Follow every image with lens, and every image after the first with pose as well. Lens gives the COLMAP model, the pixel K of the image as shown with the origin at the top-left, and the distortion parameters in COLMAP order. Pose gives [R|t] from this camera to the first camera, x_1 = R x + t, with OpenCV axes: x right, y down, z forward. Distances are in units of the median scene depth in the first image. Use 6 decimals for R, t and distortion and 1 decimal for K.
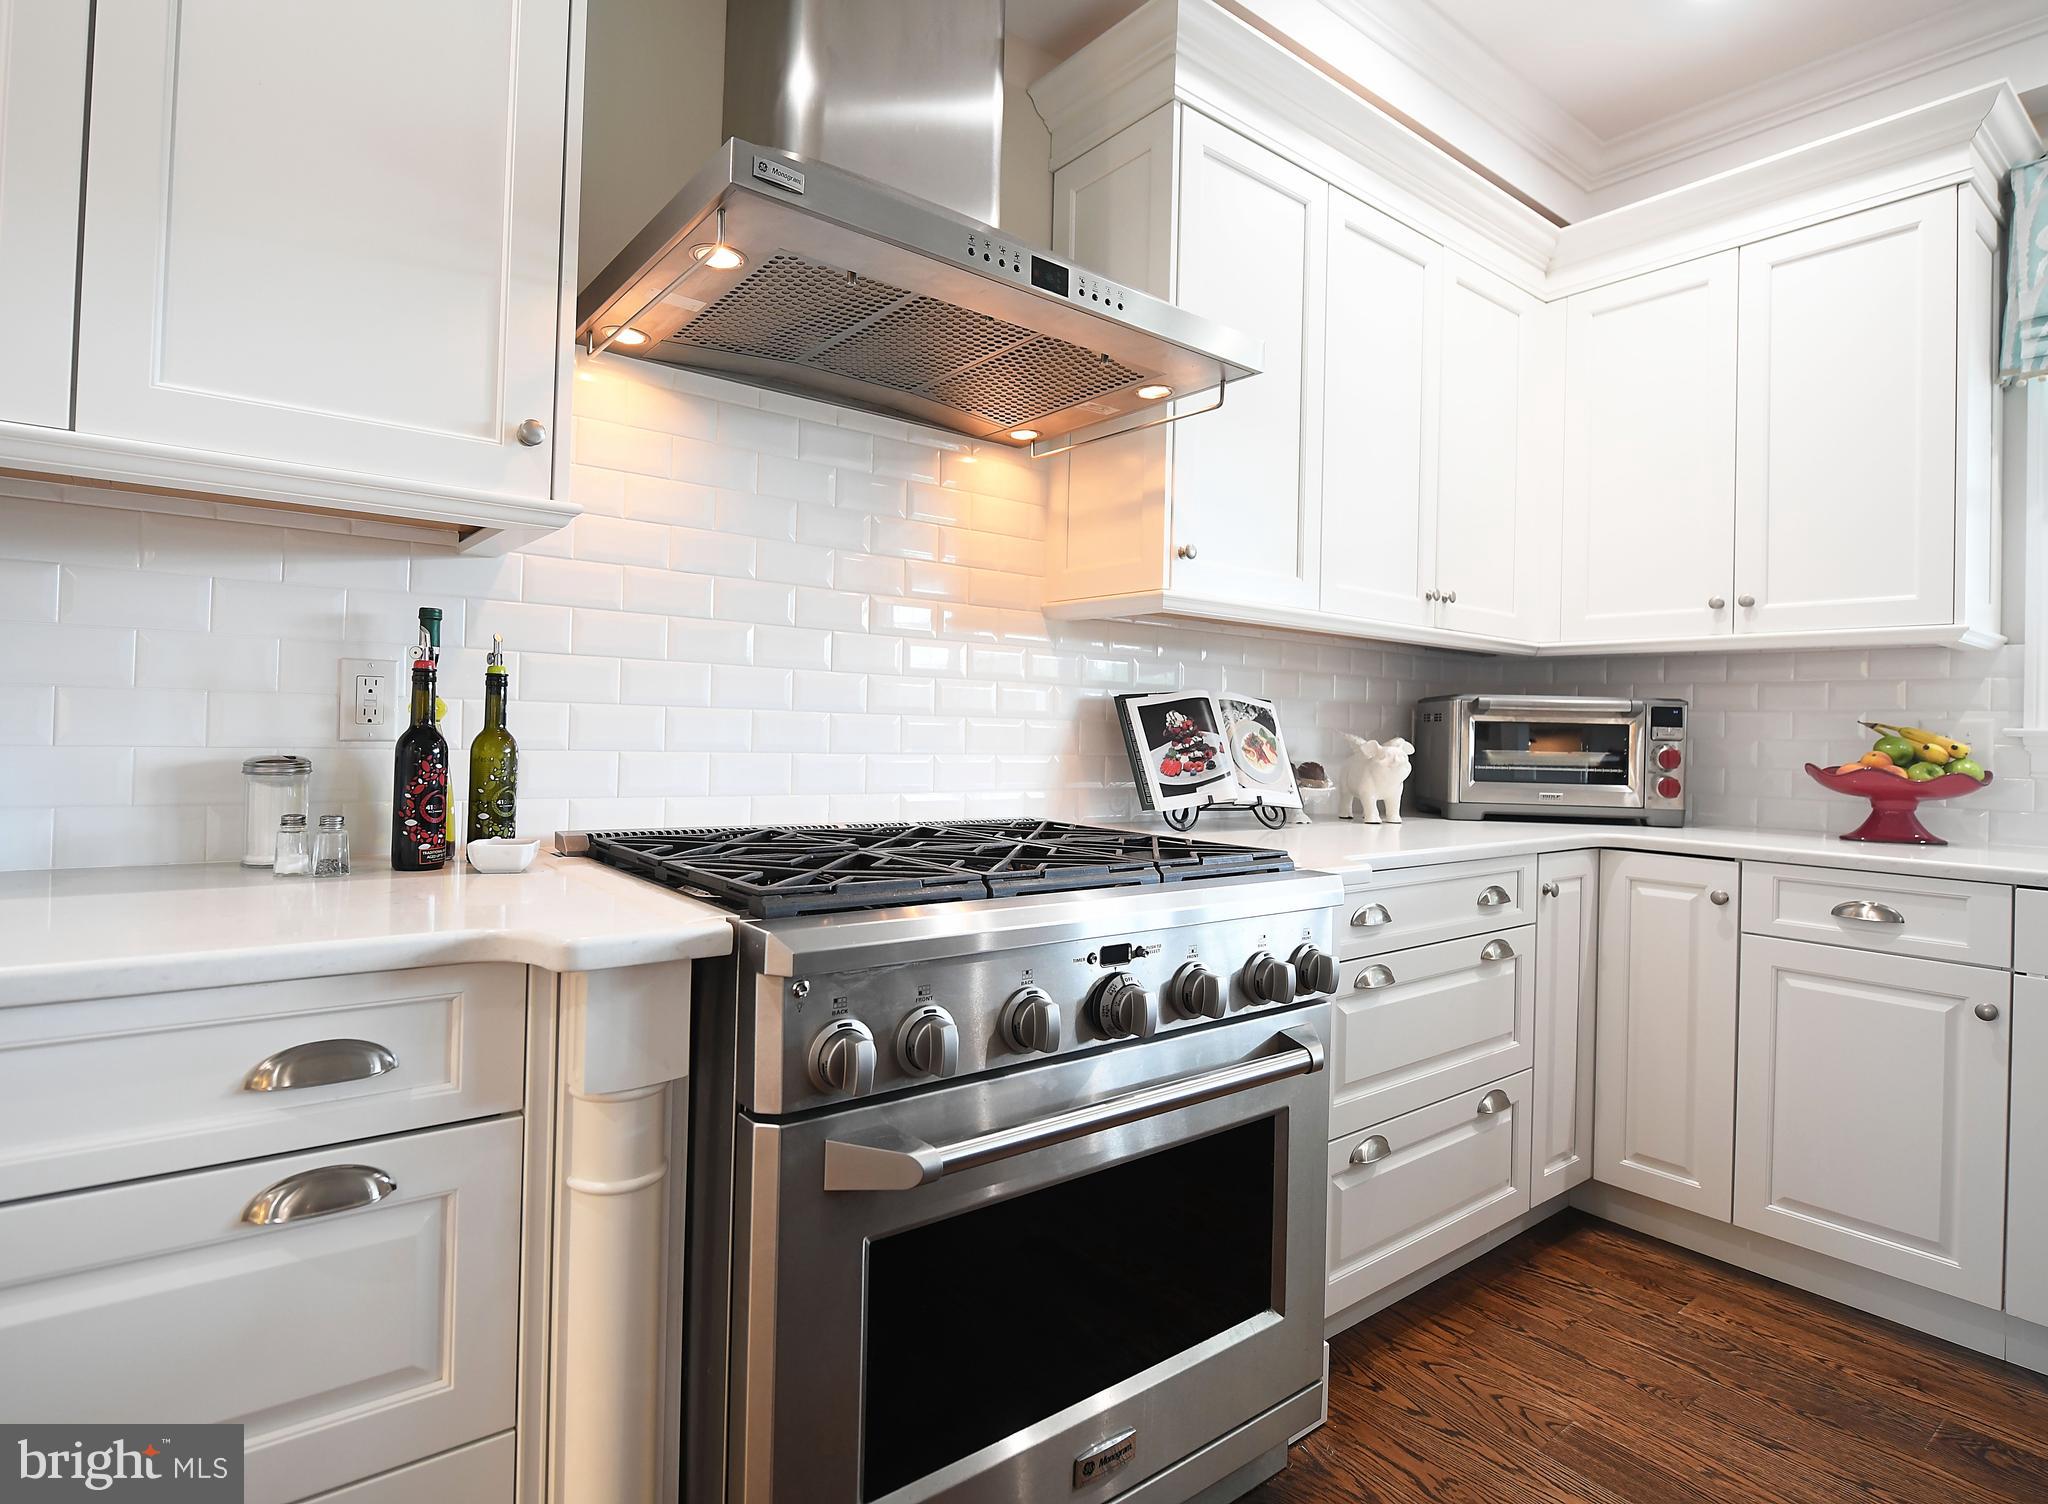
lens RADIAL K [[1077.0, 0, 1024.6], [0, 1077.0, 712.7], [0, 0, 1]] dist [-0.010714, 0.000023]
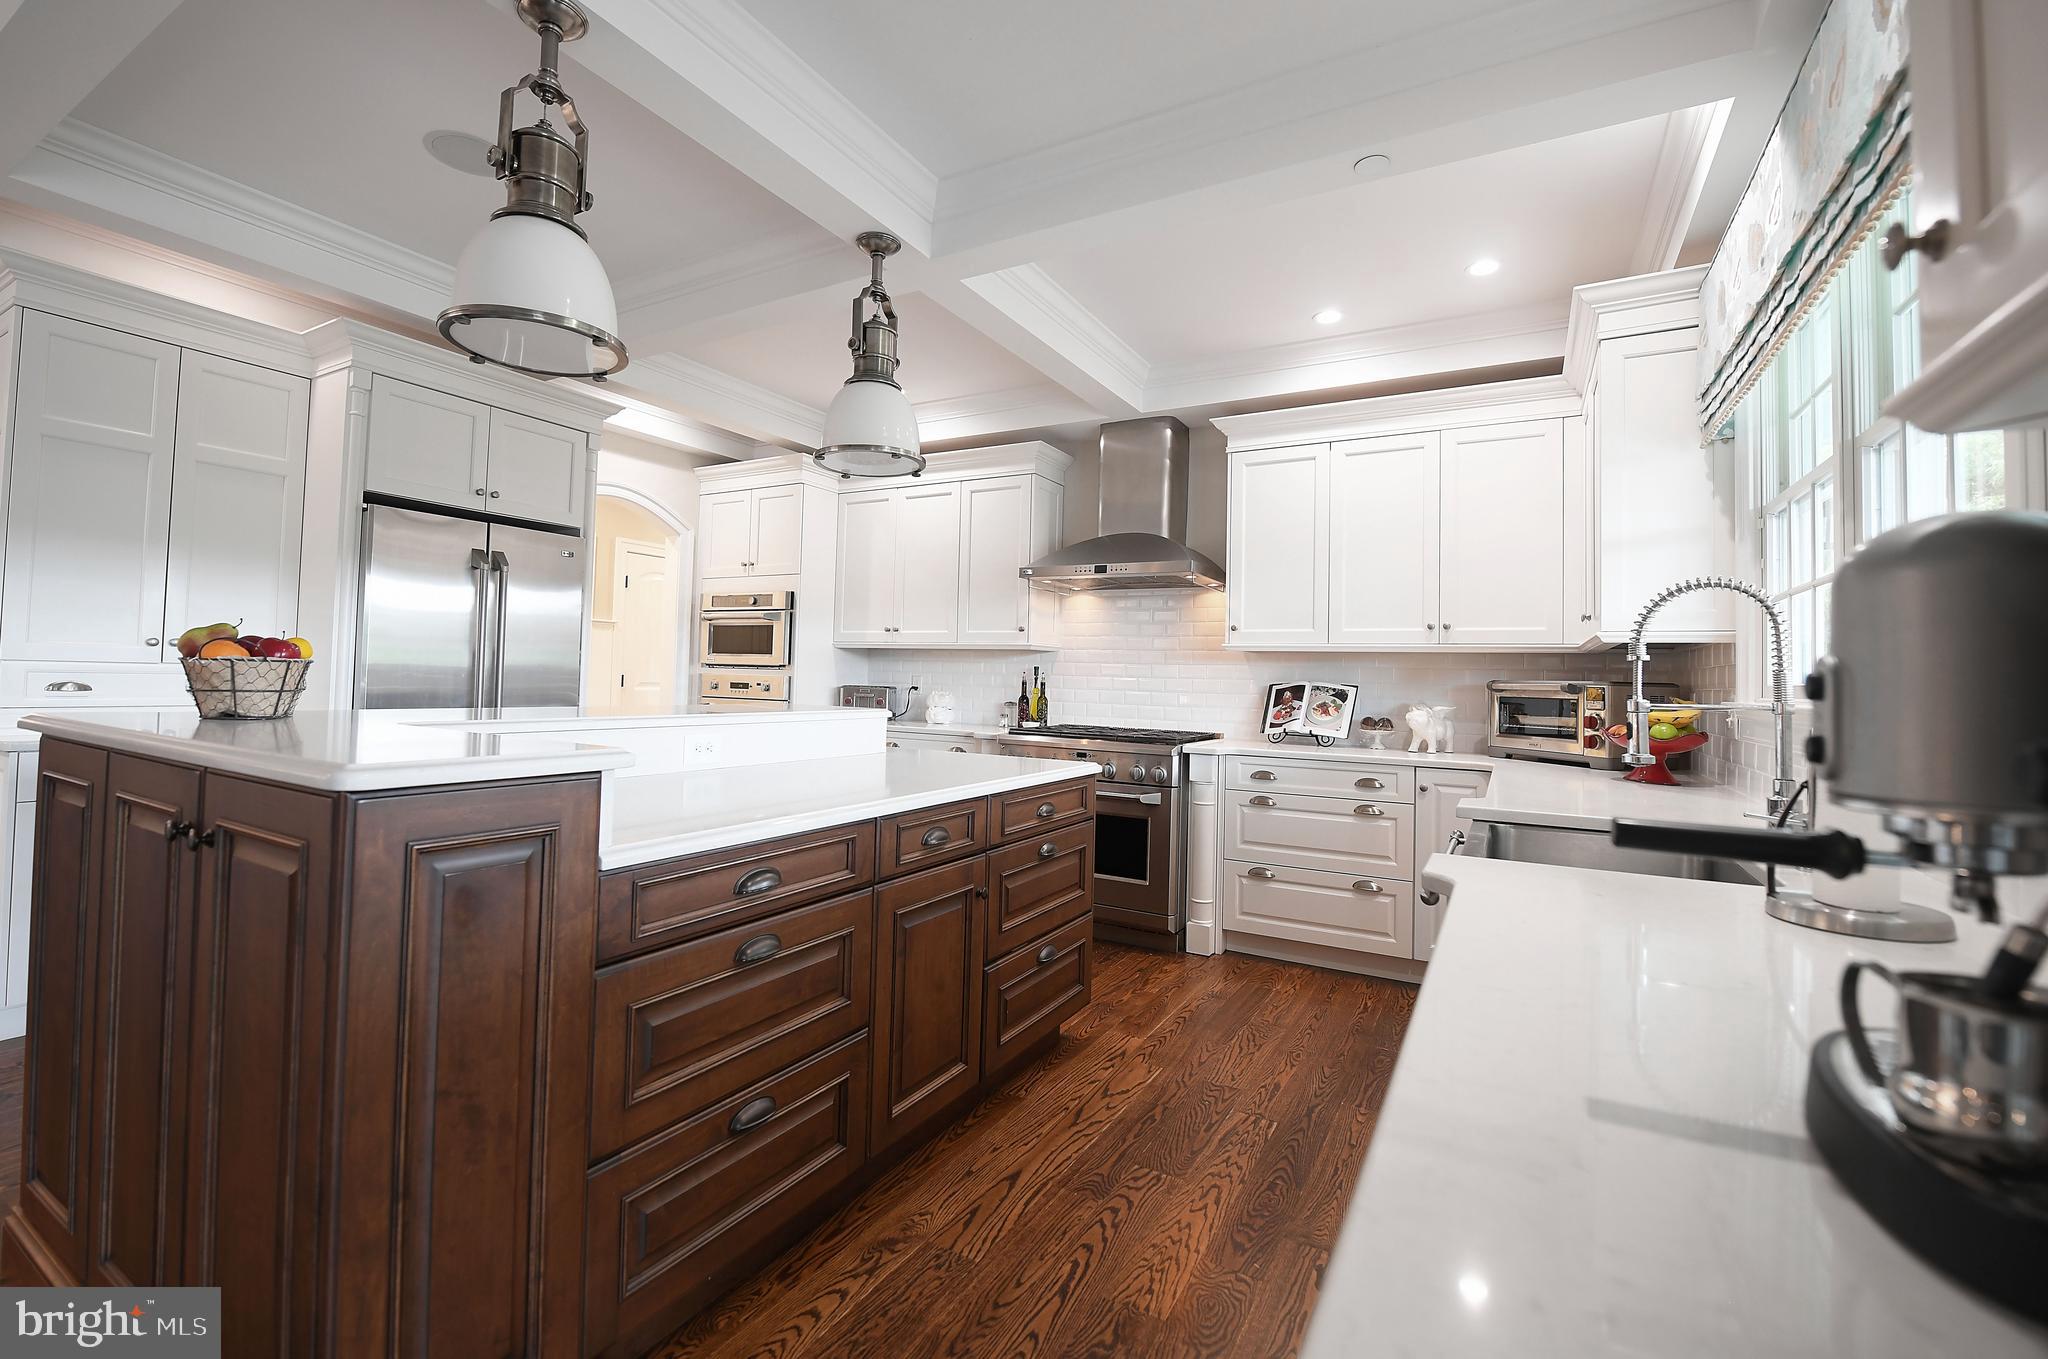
lens RADIAL K [[873.3, 0, 1024.7], [0, 873.3, 651.4], [0, 0, 1]] dist [-0.001218, -0.000074]
pose [[0.376730, -0.047631, -0.925098, 1.680551], [-0.002834, 0.998613, -0.052570, 0.013067], [0.926319, 0.022426, 0.376072, -0.207255]]
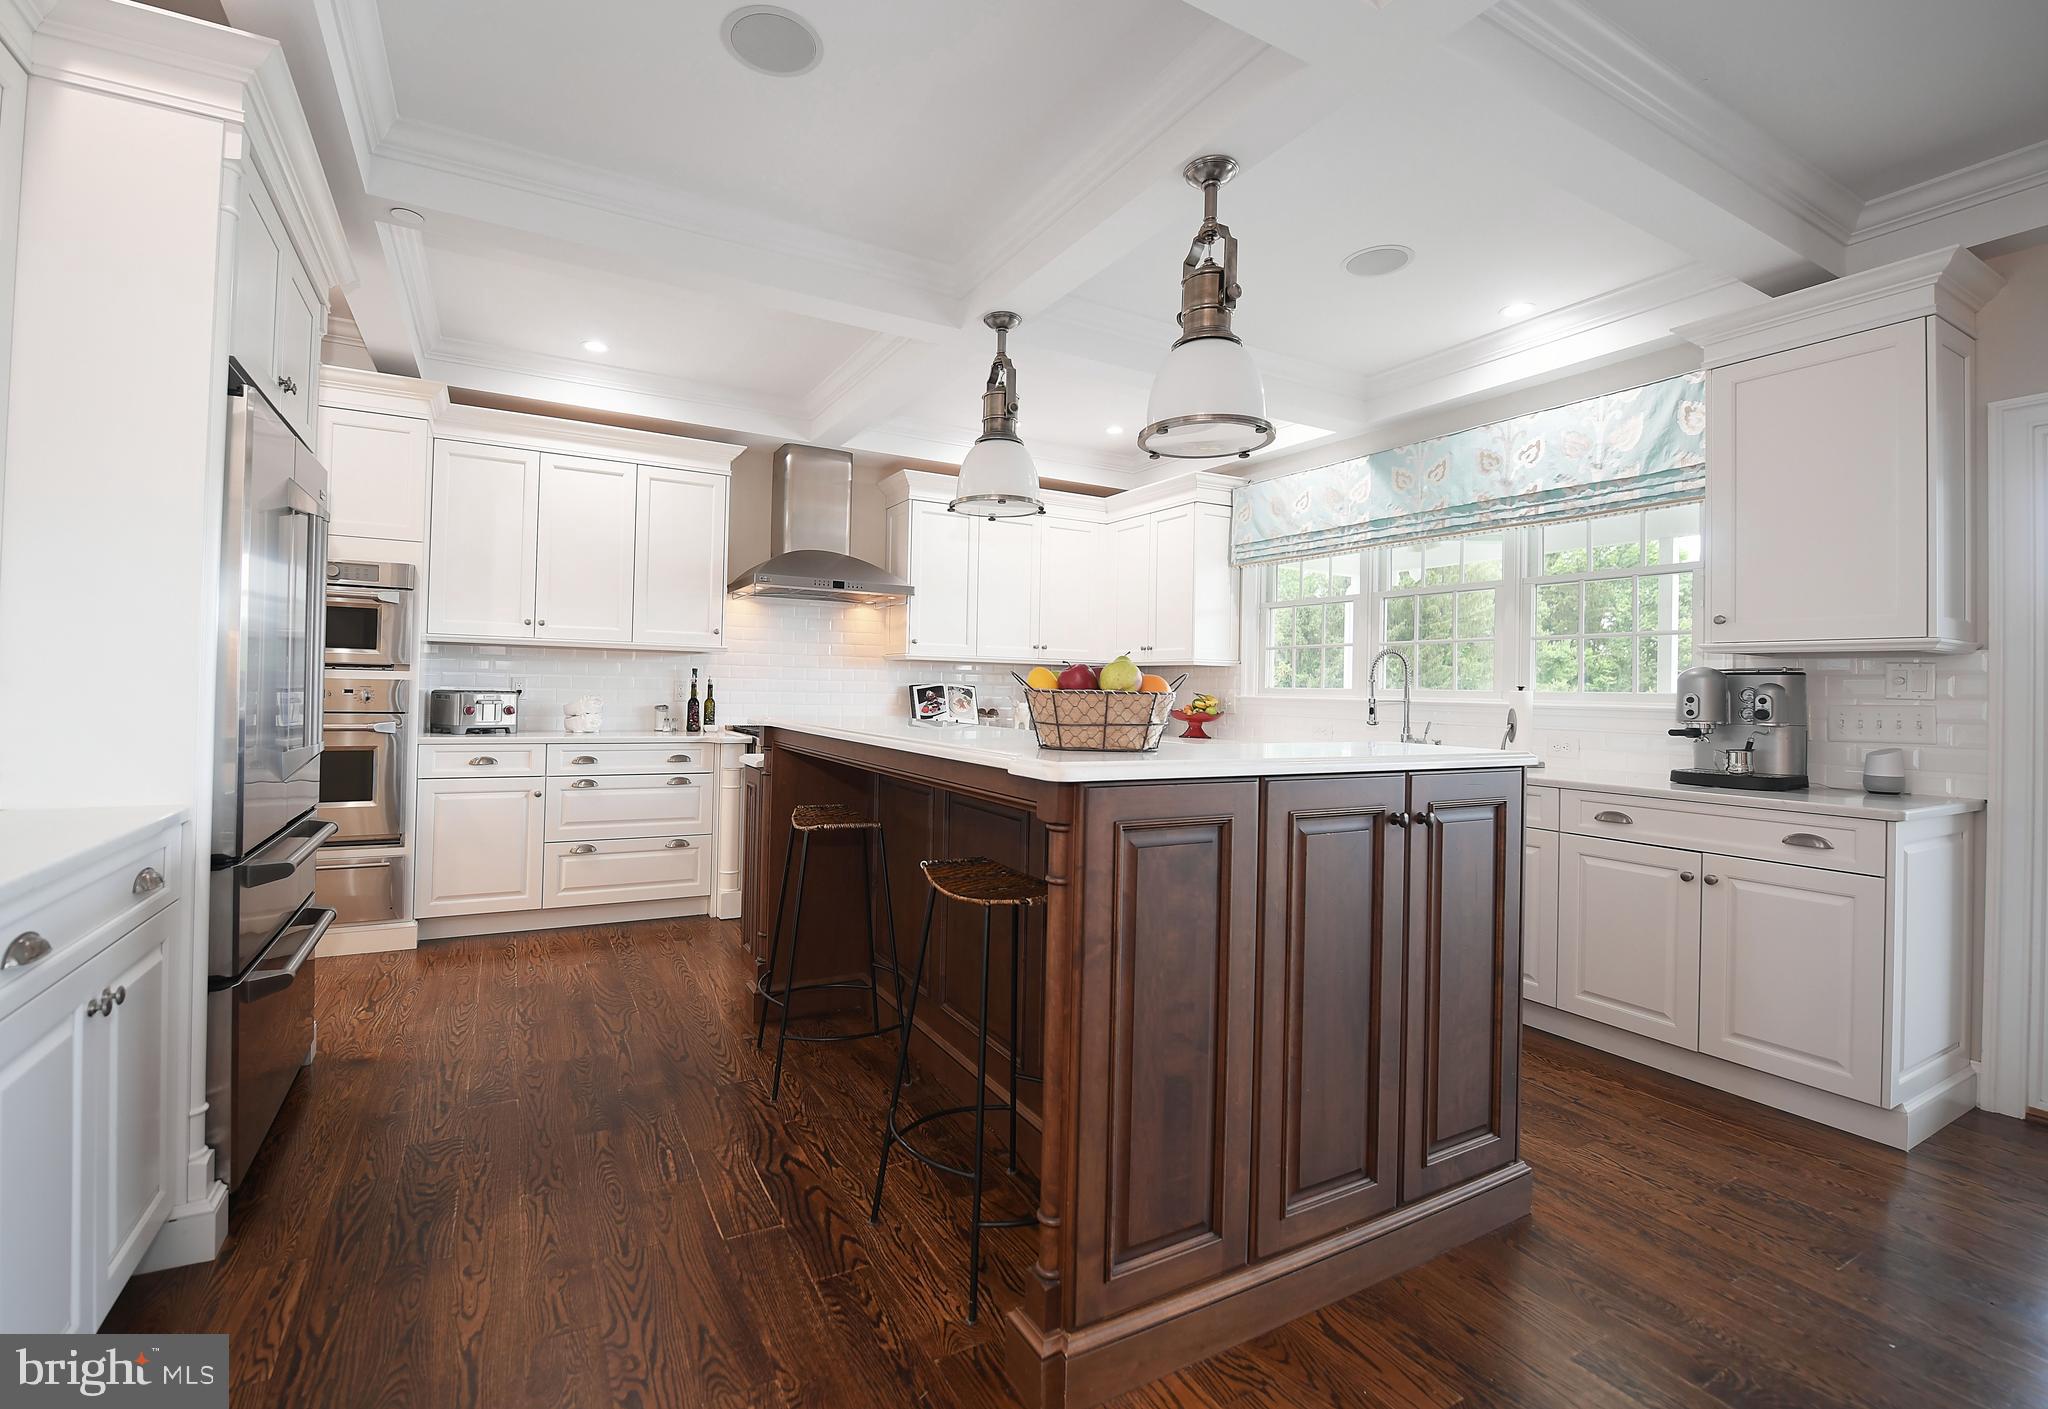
lens RADIAL K [[903.0, 0, 989.1], [0, 903.0, 683.9], [0, 0, 1]] dist [-0.001521, -0.000329]
pose [[0.984928, -0.005172, -0.172887, 0.744830], [0.006347, 0.999960, 0.006241, -0.035190], [0.172848, -0.007244, 0.984922, -1.427470]]
